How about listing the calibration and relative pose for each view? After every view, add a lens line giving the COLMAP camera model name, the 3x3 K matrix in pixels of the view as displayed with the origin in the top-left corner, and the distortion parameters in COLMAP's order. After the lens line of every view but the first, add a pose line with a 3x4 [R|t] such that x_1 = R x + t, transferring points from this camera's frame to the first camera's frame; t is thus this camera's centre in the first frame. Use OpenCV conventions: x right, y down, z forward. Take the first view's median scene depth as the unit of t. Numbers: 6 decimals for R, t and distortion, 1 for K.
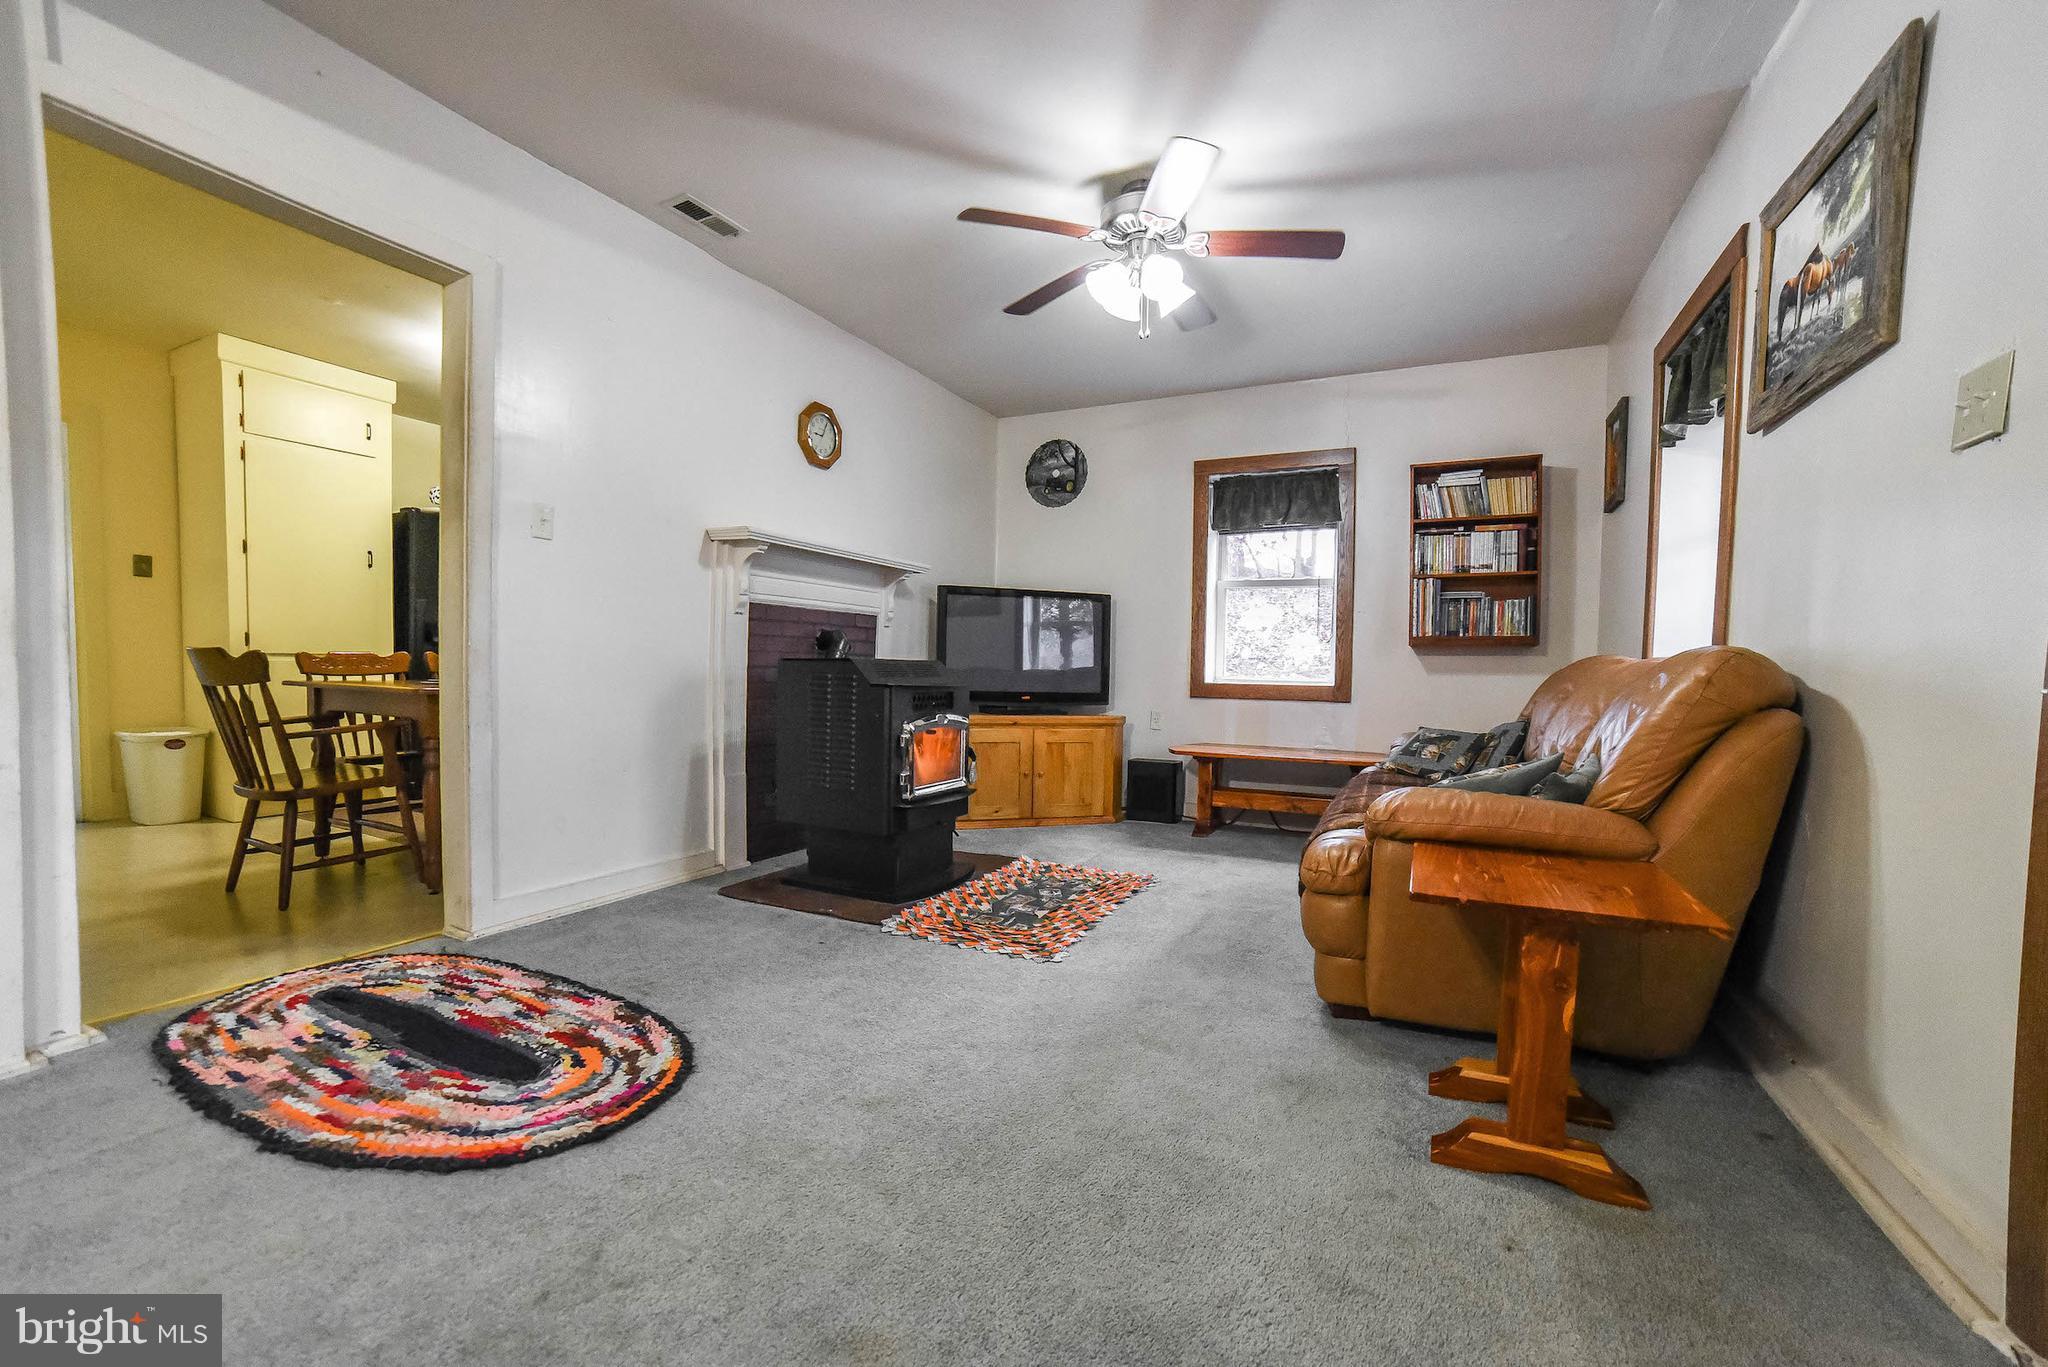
lens RADIAL K [[845.3, 0, 1045.9], [0, 845.3, 689.1], [0, 0, 1]] dist [-0.088806, 0.037381]
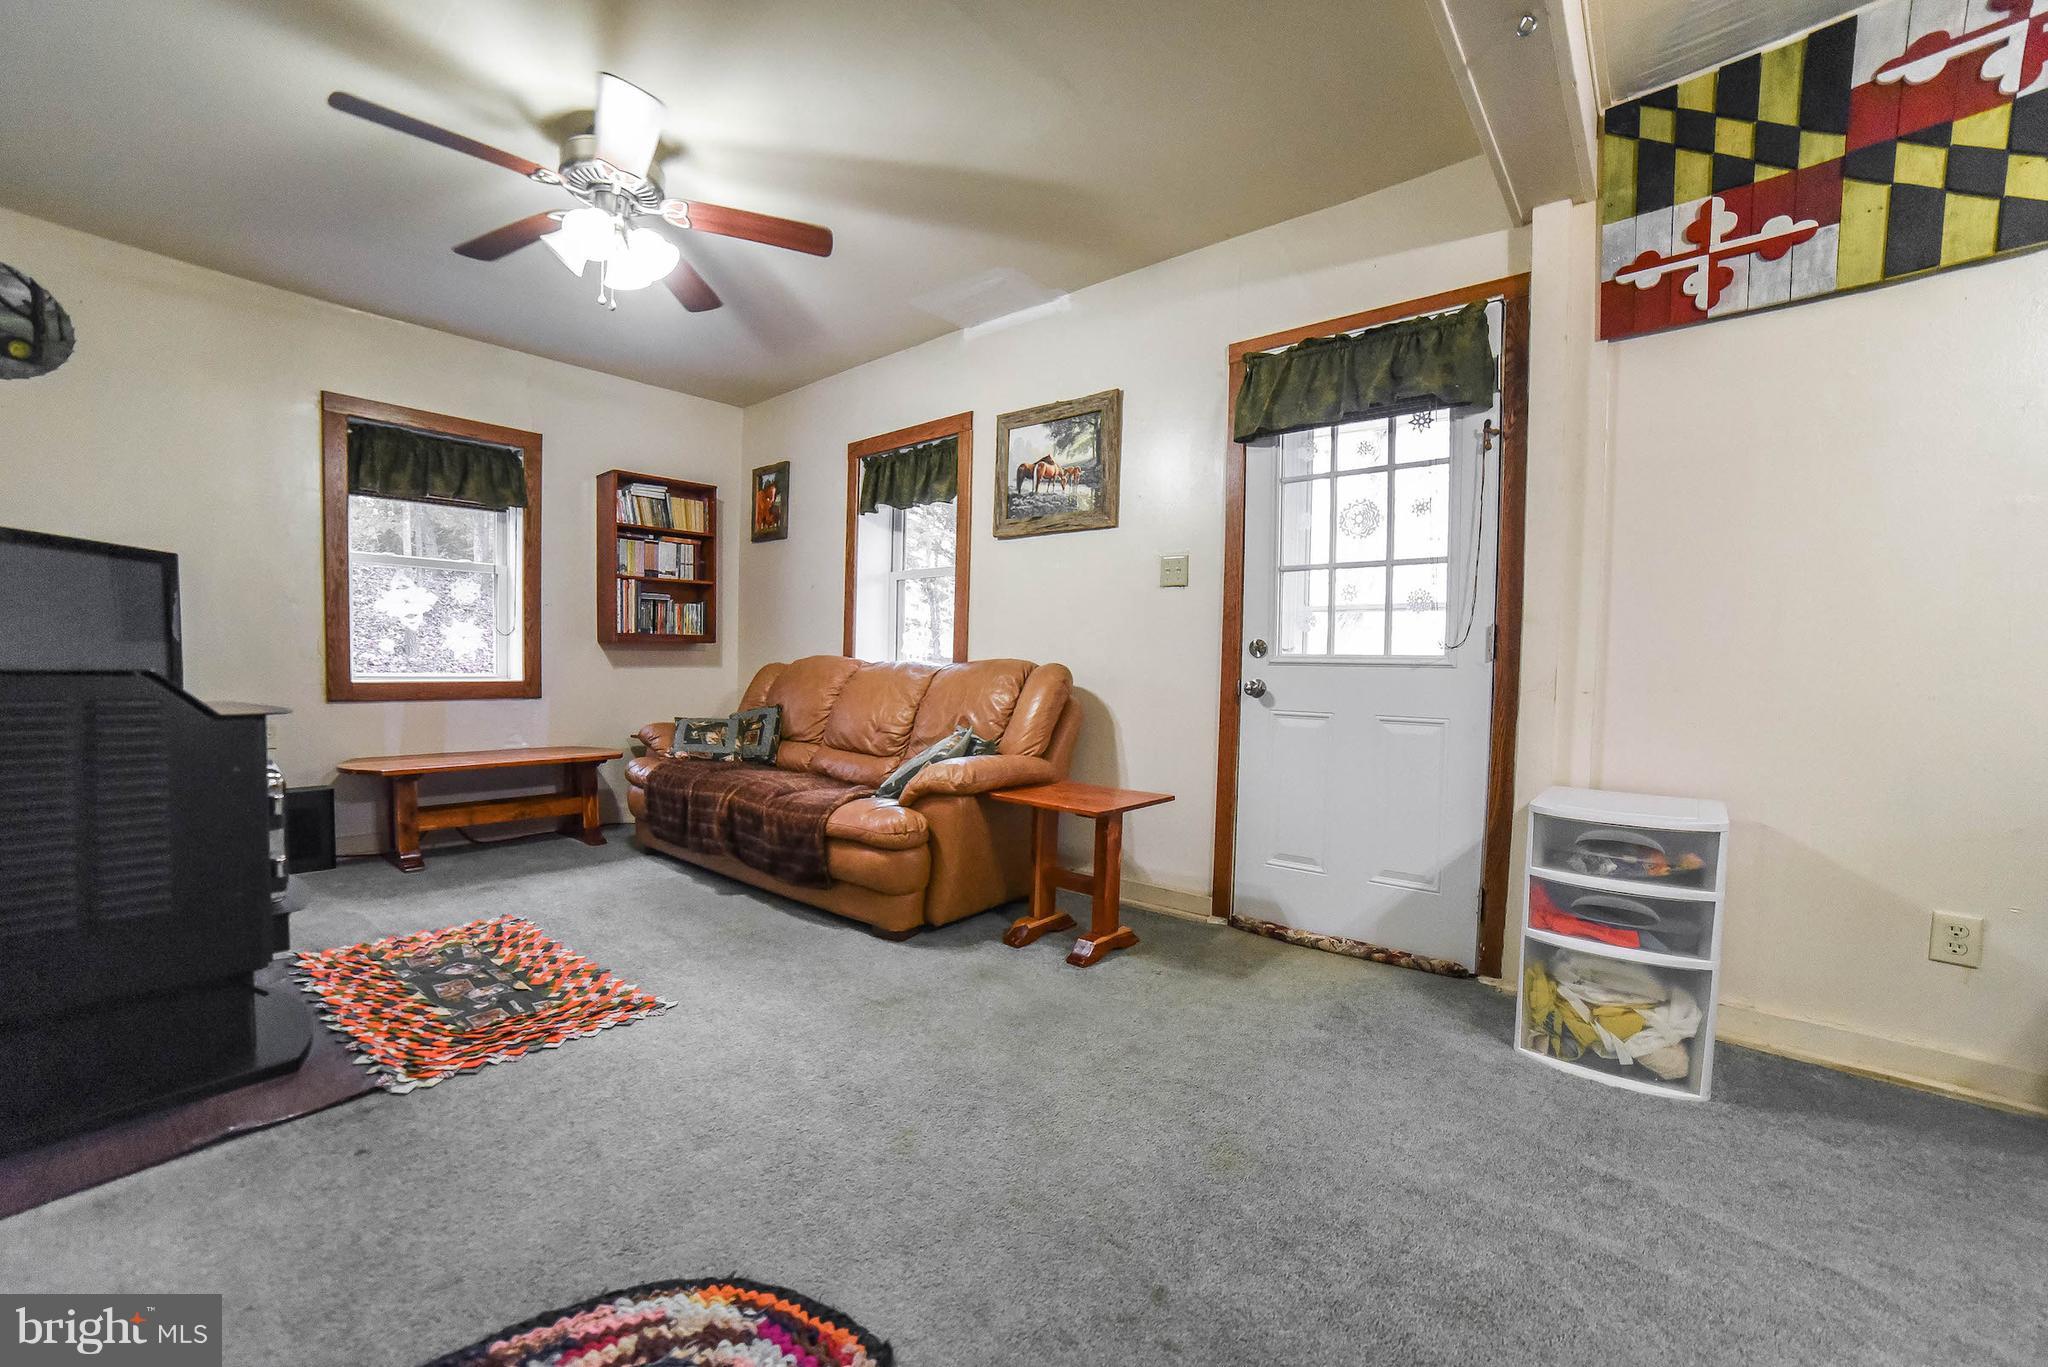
lens RADIAL K [[807.5, 0, 1021.2], [0, 807.5, 690.3], [0, 0, 1]] dist [-0.079540, 0.032523]
pose [[0.252227, -0.045891, 0.966579, -0.625744], [0.011604, 0.998946, 0.044399, -0.043936], [-0.967598, 0.000018, 0.252494, 0.375381]]
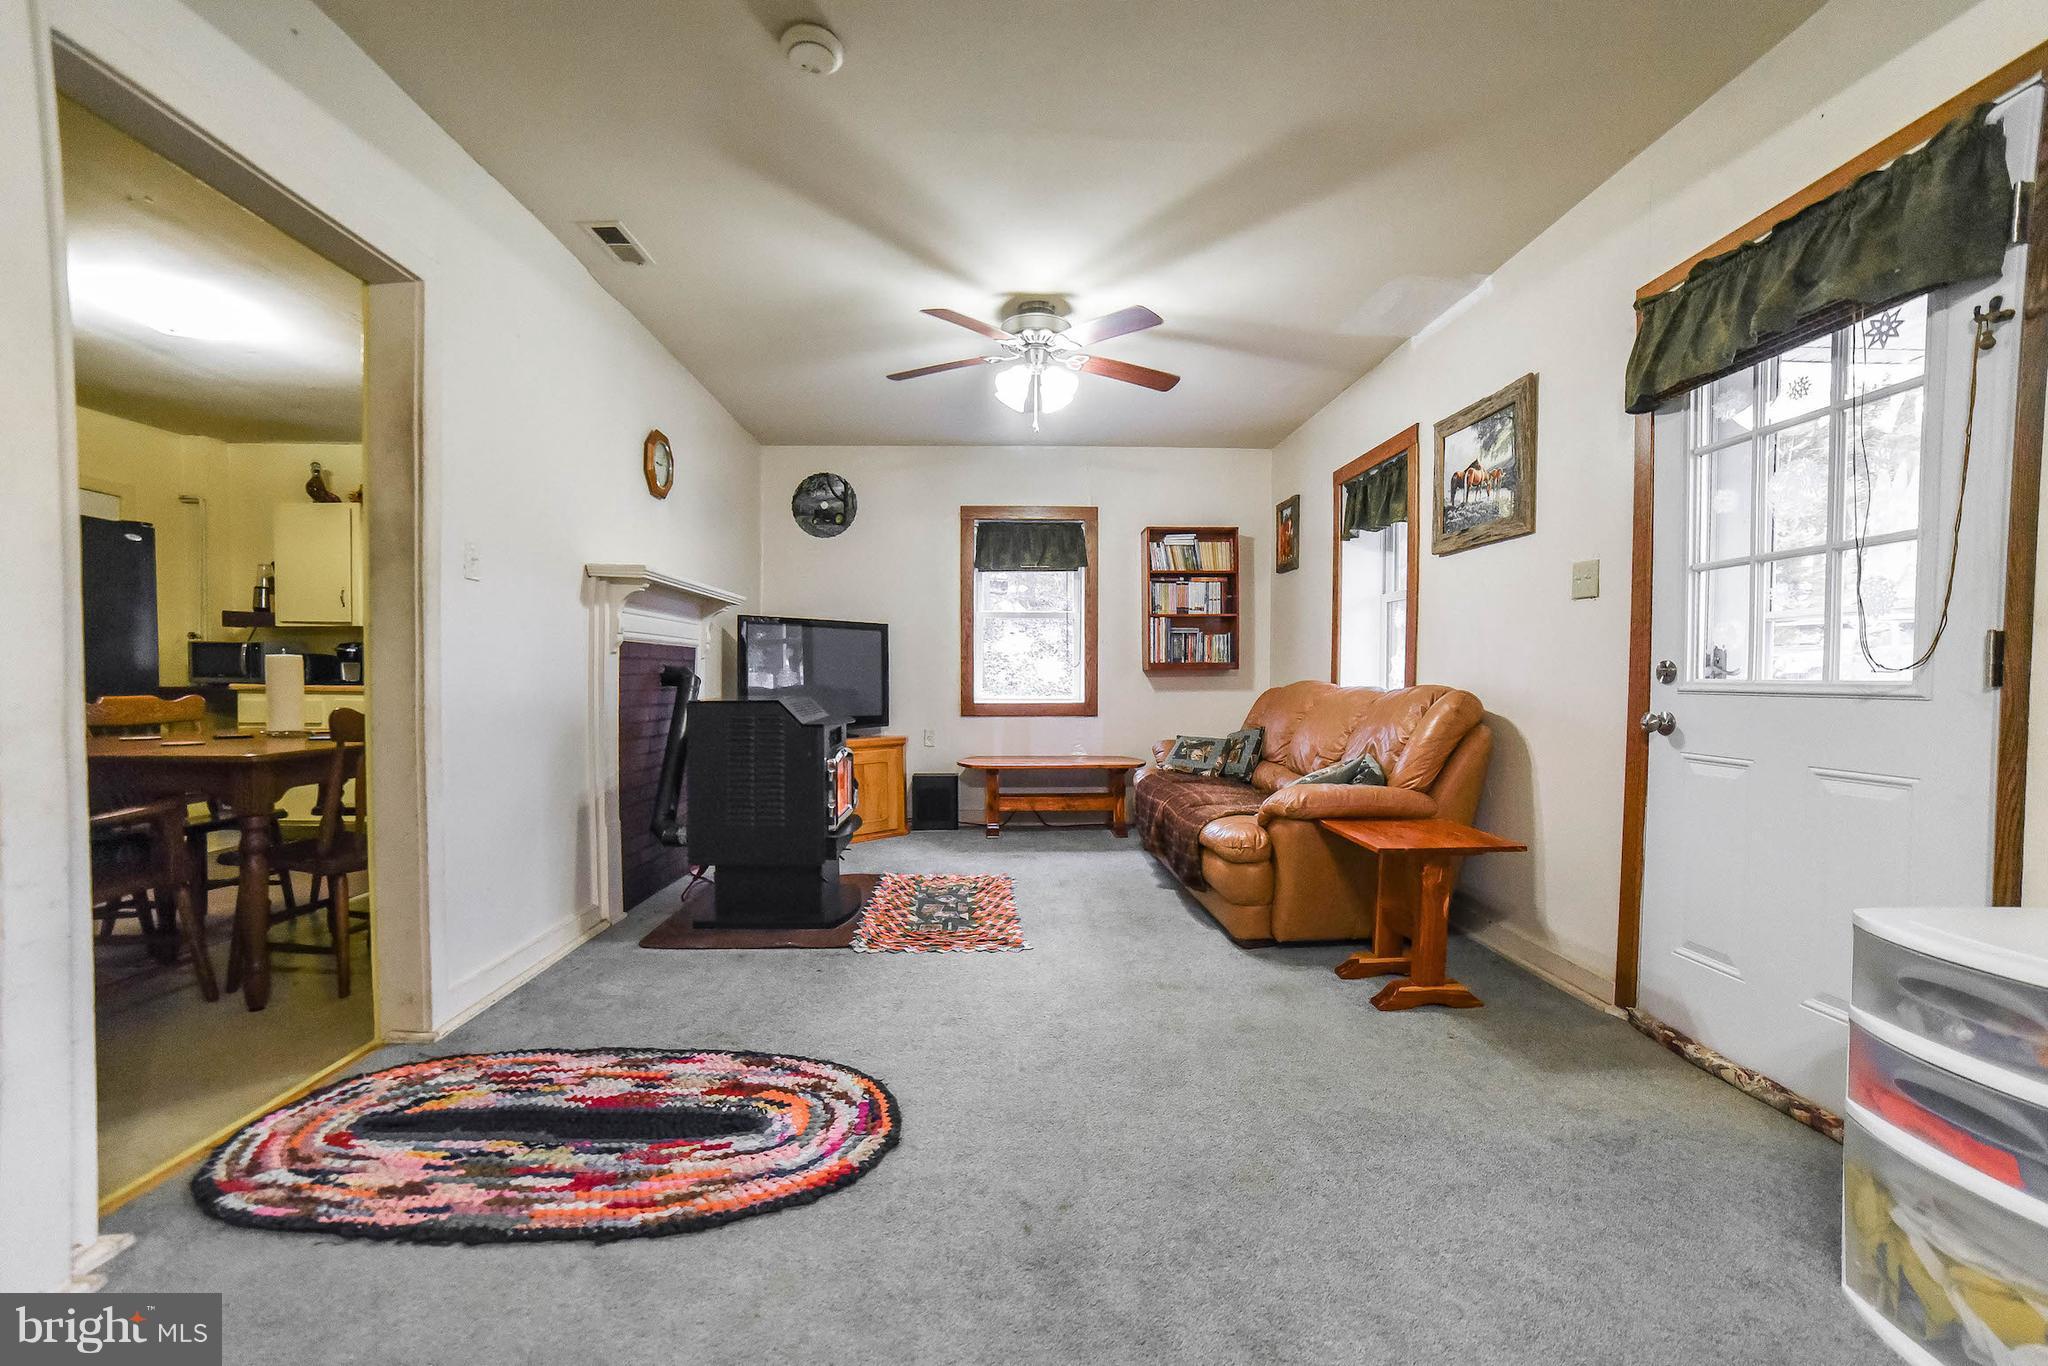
lens RADIAL K [[845.3, 0, 1045.9], [0, 845.3, 688.6], [0, 0, 1]] dist [-0.088806, 0.037381]
pose [[0.876184, -0.024681, 0.481344, -0.486216], [0.025569, 0.999662, 0.004714, -0.052570], [-0.481298, 0.008177, 0.876519, -0.076170]]
